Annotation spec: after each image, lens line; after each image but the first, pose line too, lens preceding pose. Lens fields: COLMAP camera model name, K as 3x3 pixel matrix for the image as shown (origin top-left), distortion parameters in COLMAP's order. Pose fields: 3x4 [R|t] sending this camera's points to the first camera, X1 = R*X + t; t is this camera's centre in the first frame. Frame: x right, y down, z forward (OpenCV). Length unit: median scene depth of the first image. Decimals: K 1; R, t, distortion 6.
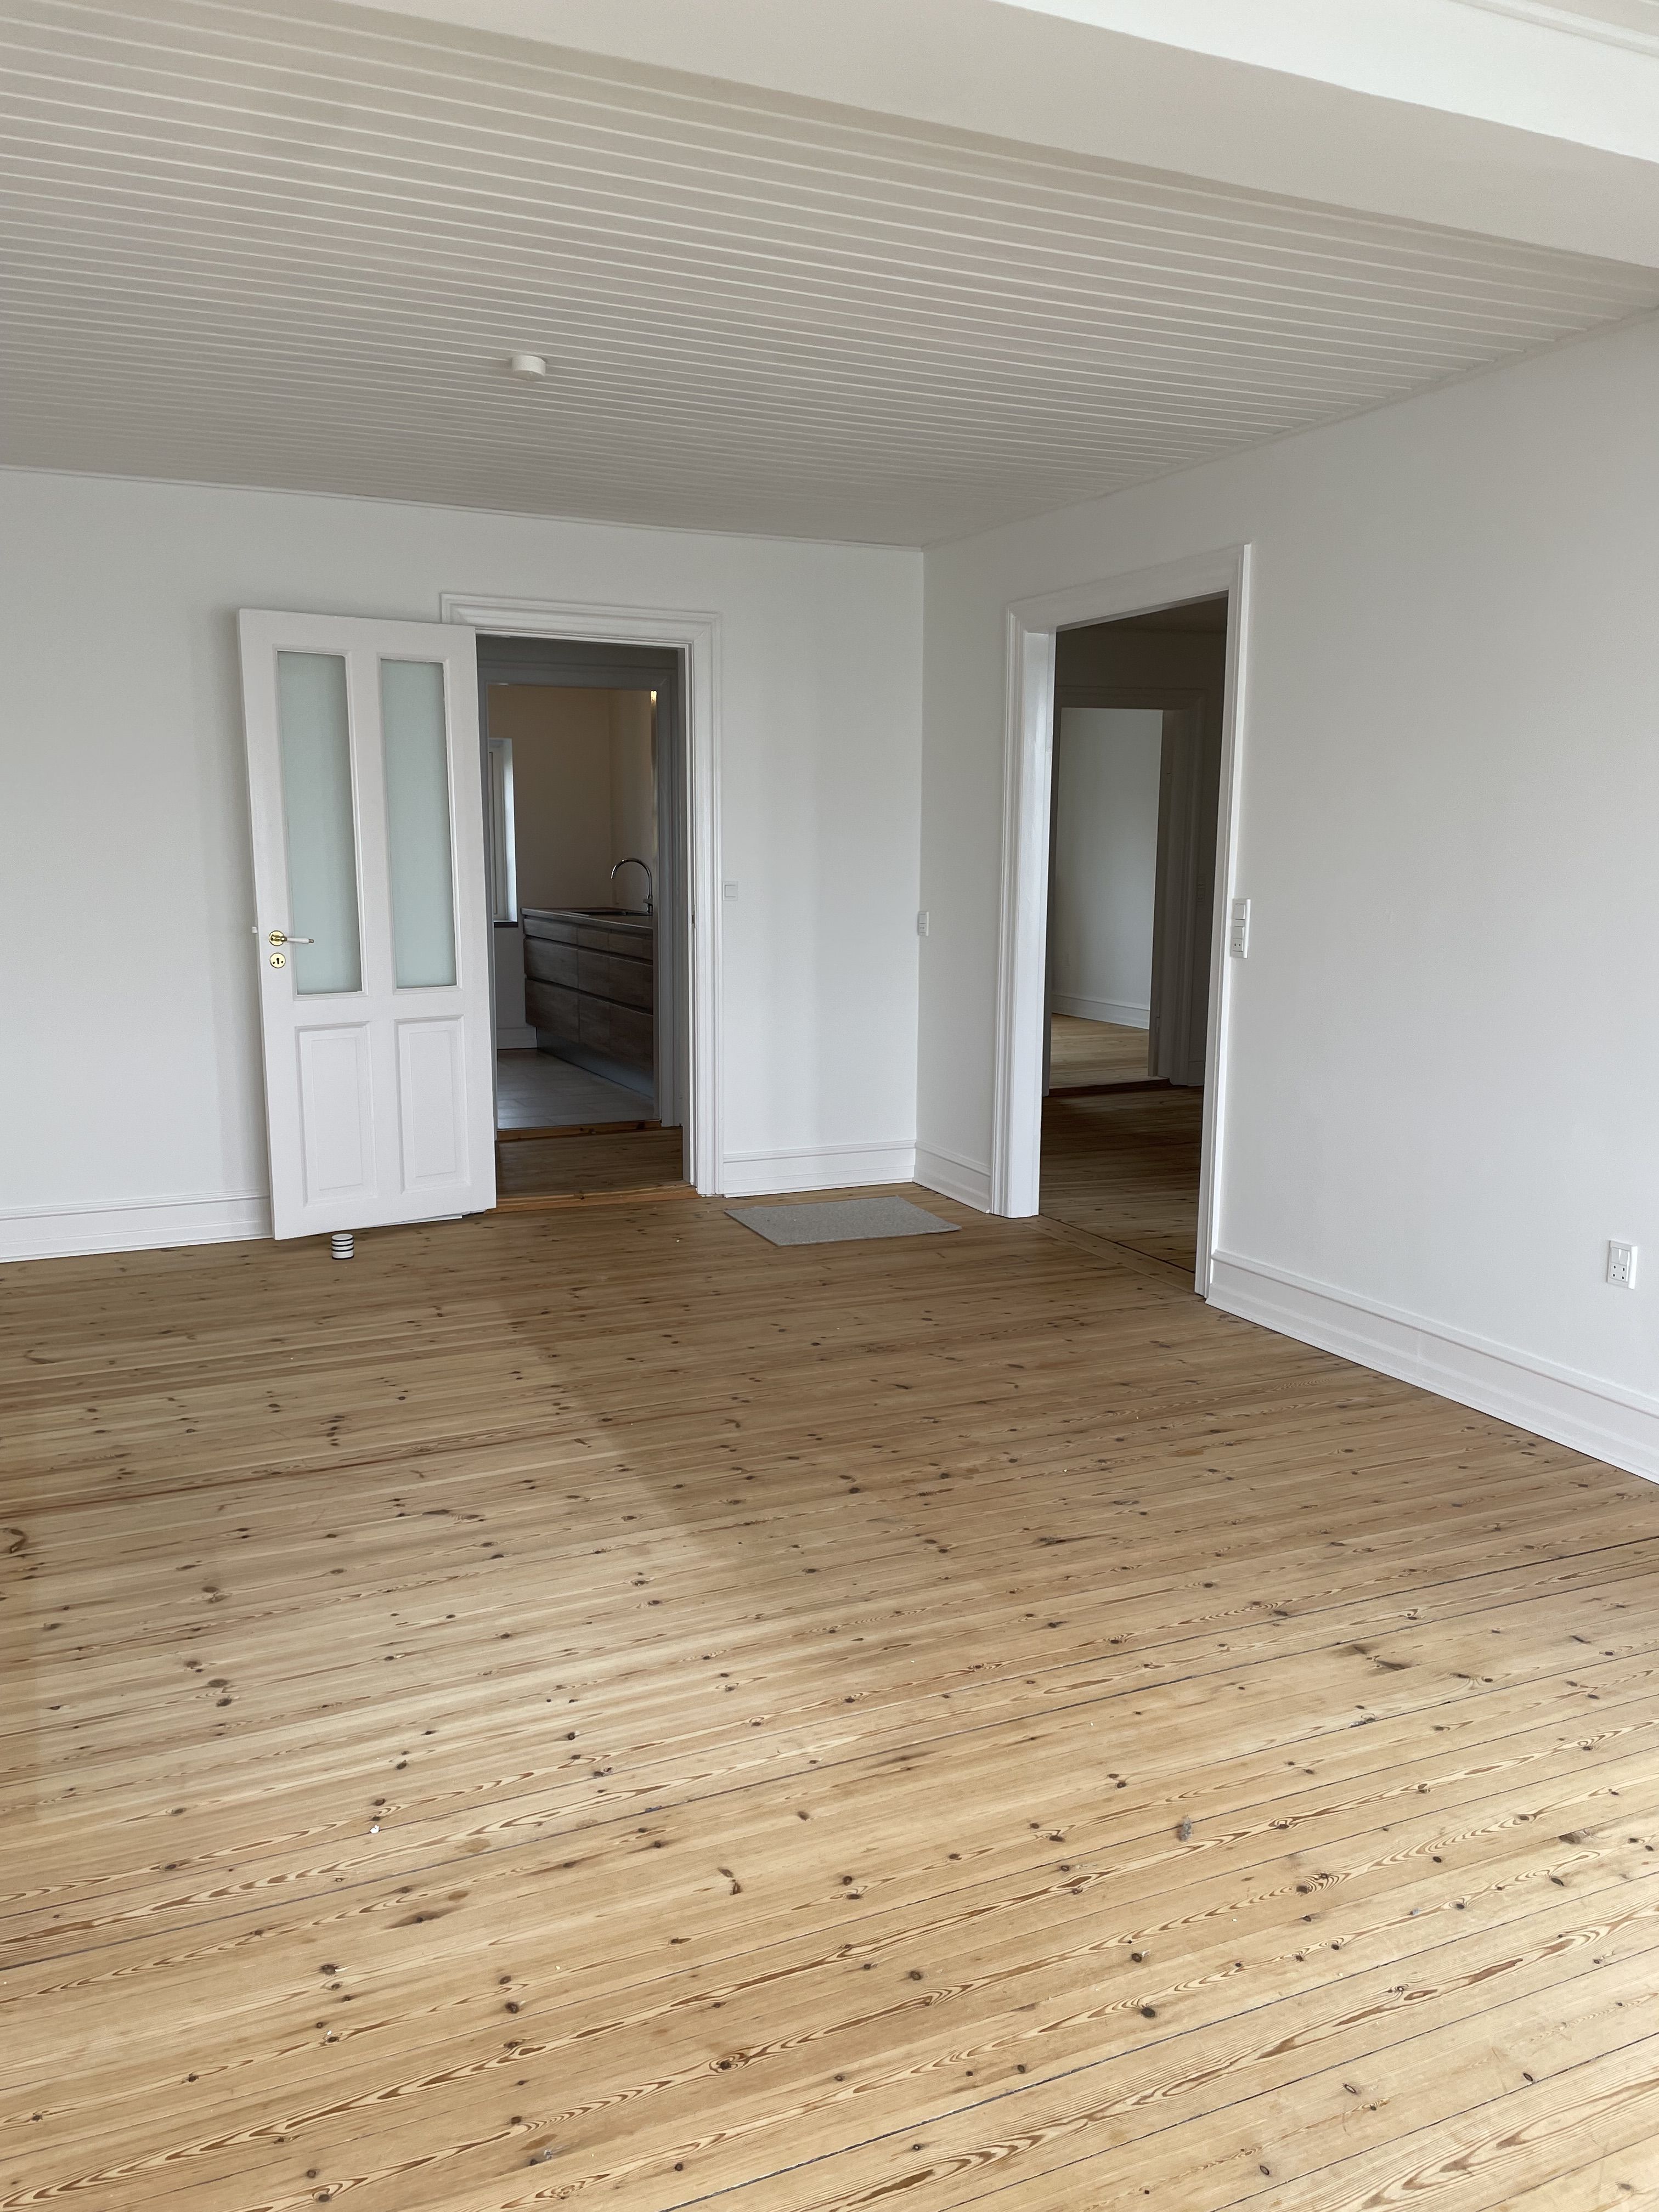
lens RADIAL K [[1683.6, 0, 832.1], [0, 1683.6, 1108.2], [0, 0, 1]] dist [0.016472, -0.003695]
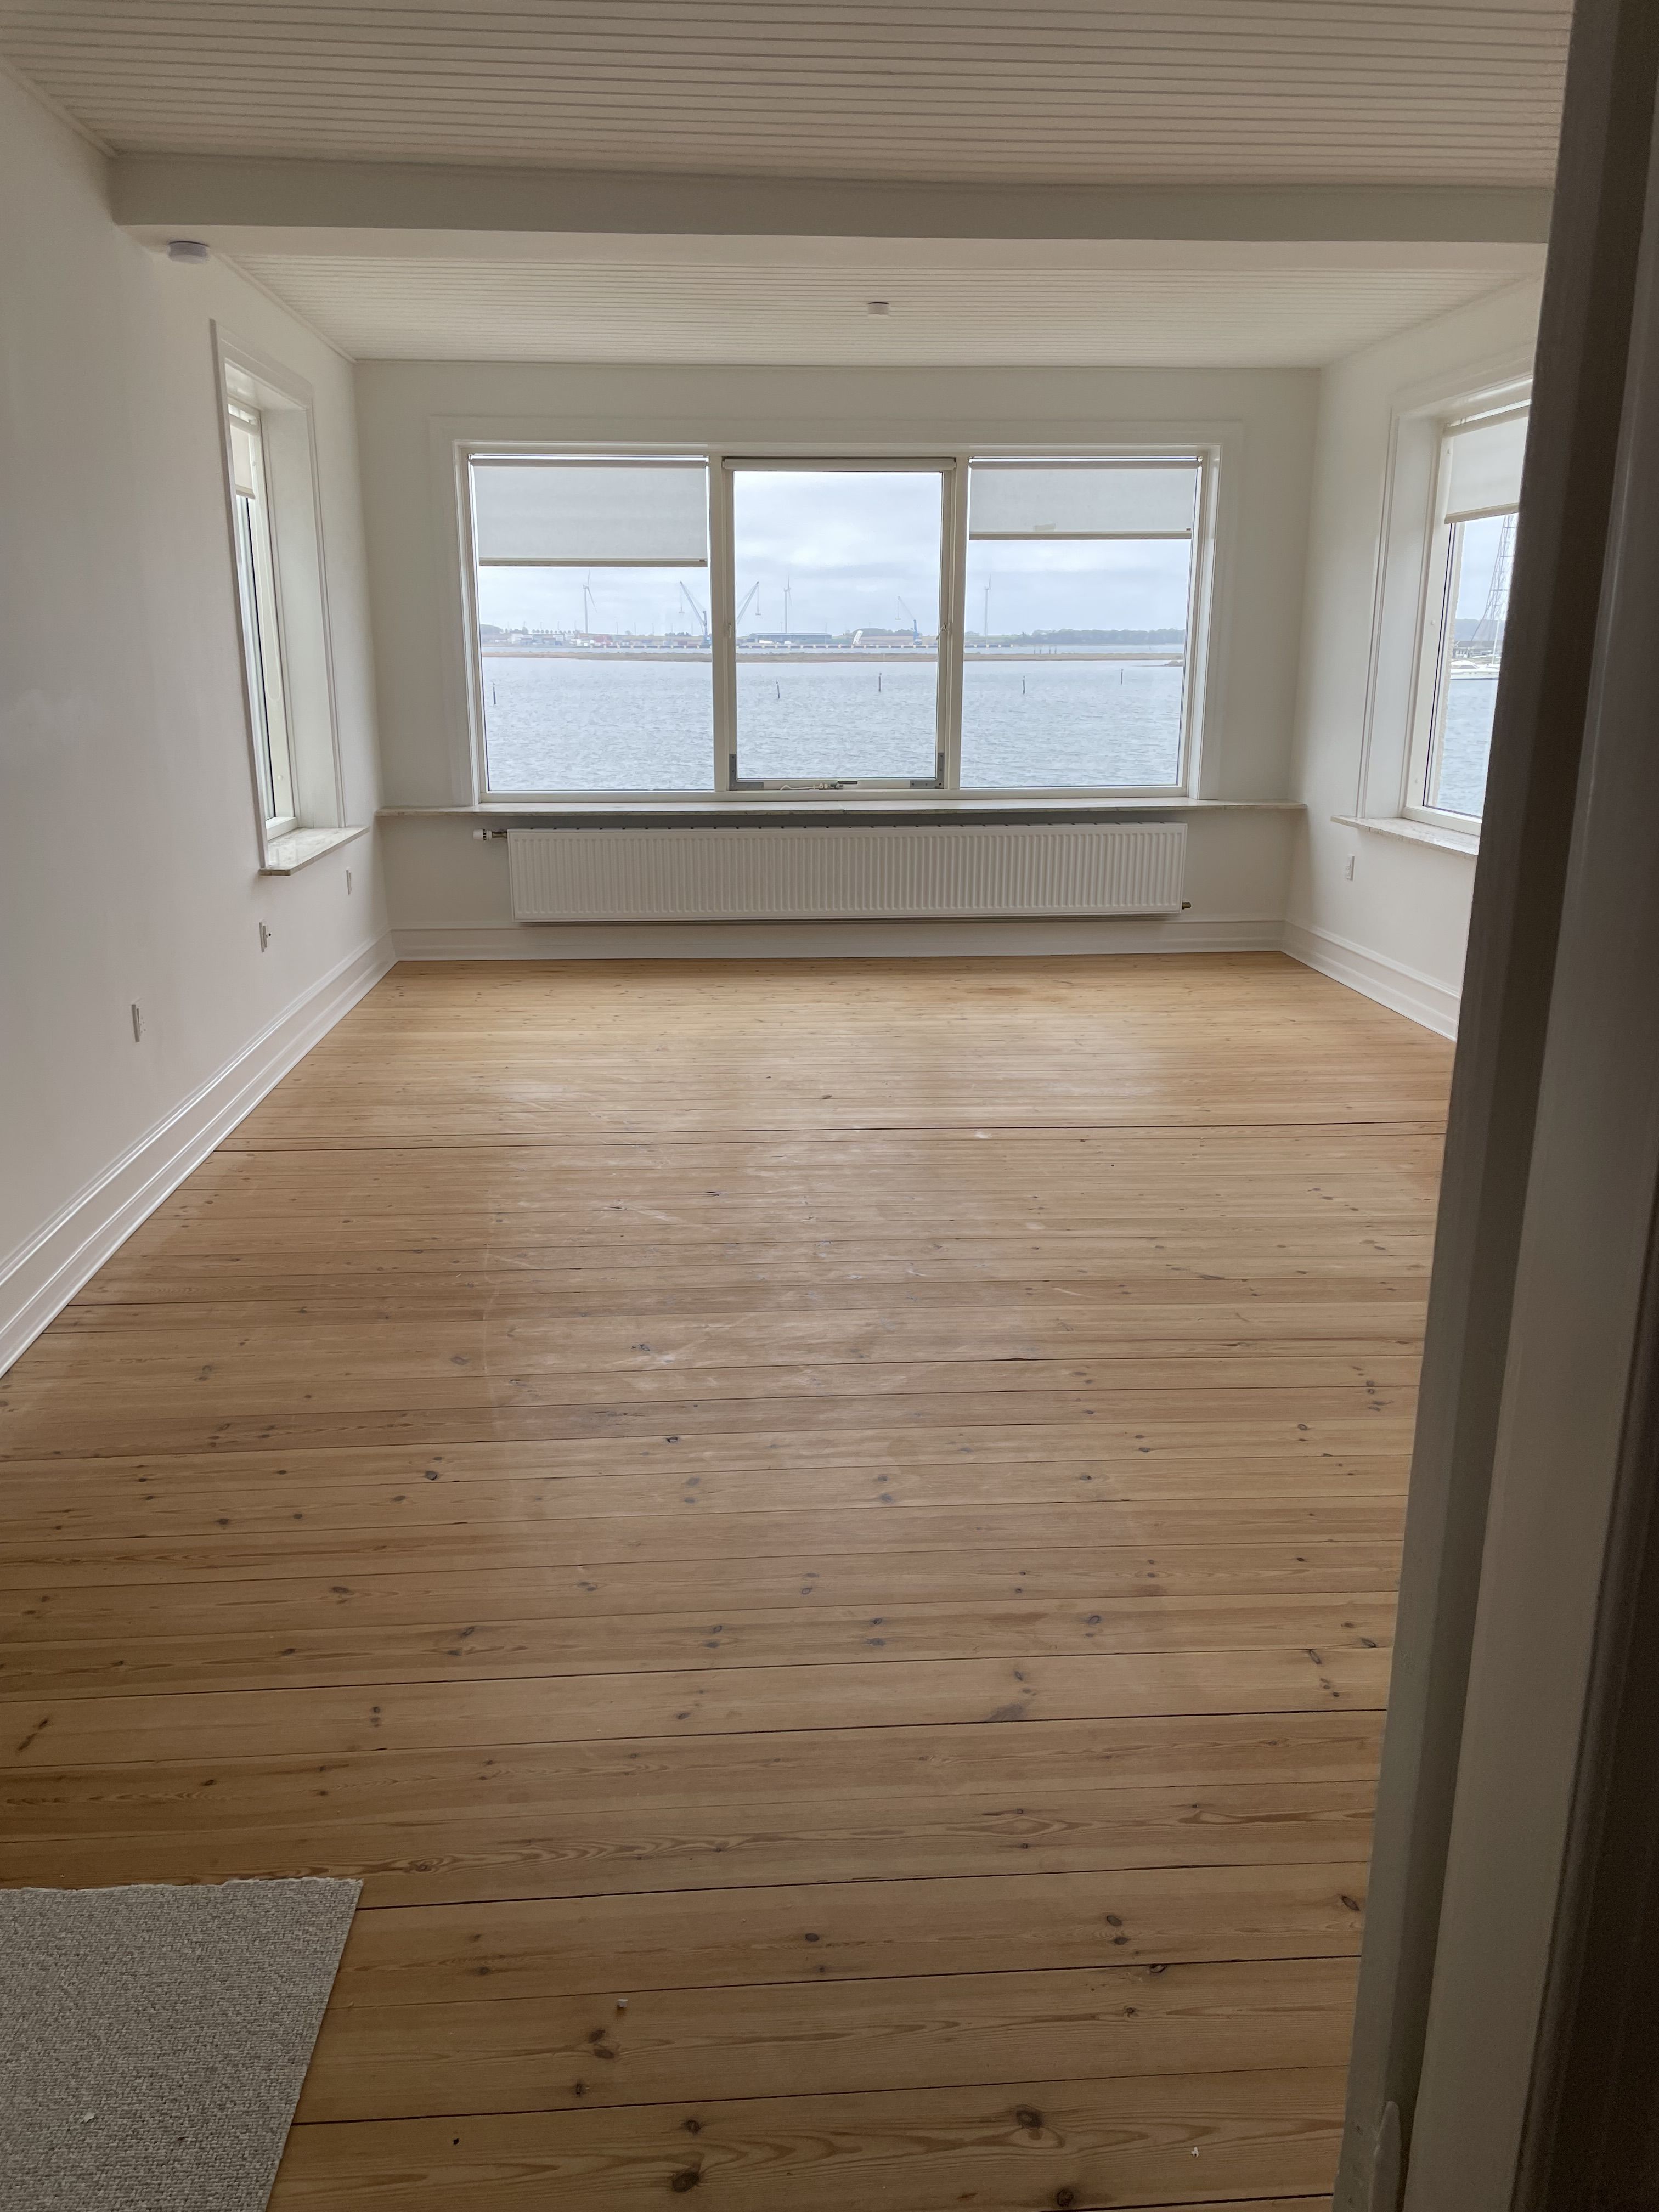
lens RADIAL K [[1683.6, 0, 828.5], [0, 1683.6, 1106.9], [0, 0, 1]] dist [0.016472, -0.003695]
pose [[-0.940085, -0.101361, 0.325524, -0.261357], [0.042581, 0.912403, 0.407072, -0.231385], [-0.338271, 0.396543, -0.853420, 1.490566]]
